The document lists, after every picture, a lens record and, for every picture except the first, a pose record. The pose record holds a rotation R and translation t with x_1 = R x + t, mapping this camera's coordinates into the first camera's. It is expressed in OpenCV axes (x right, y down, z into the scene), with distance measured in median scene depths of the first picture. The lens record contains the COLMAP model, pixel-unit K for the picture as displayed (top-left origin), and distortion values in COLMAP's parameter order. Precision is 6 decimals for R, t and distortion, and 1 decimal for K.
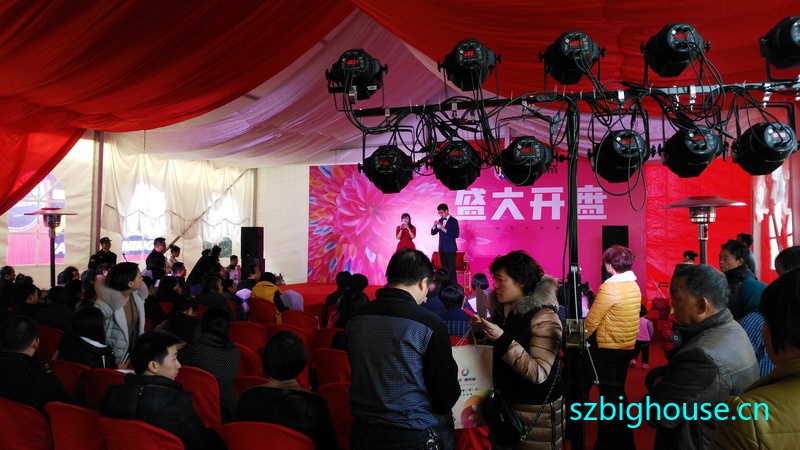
lens RADIAL K [[627.7, 0, 393.5], [0, 627.7, 224.7], [0, 0, 1]] dist [0.090938, -0.137966]
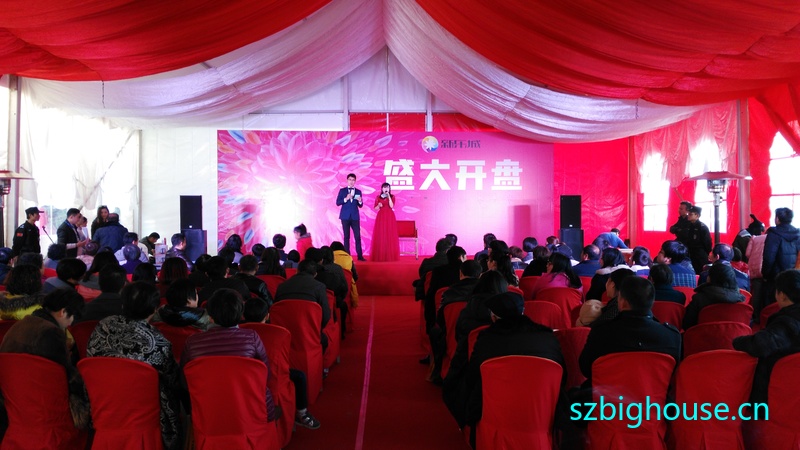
lens RADIAL K [[627.7, 0, 393.5], [0, 627.7, 224.7], [0, 0, 1]] dist [0.090938, -0.137966]
pose [[0.918758, -0.014300, 0.394562, -0.301407], [-0.003998, 0.998956, 0.045516, 0.003090], [-0.394801, -0.043396, 0.917741, 0.042783]]
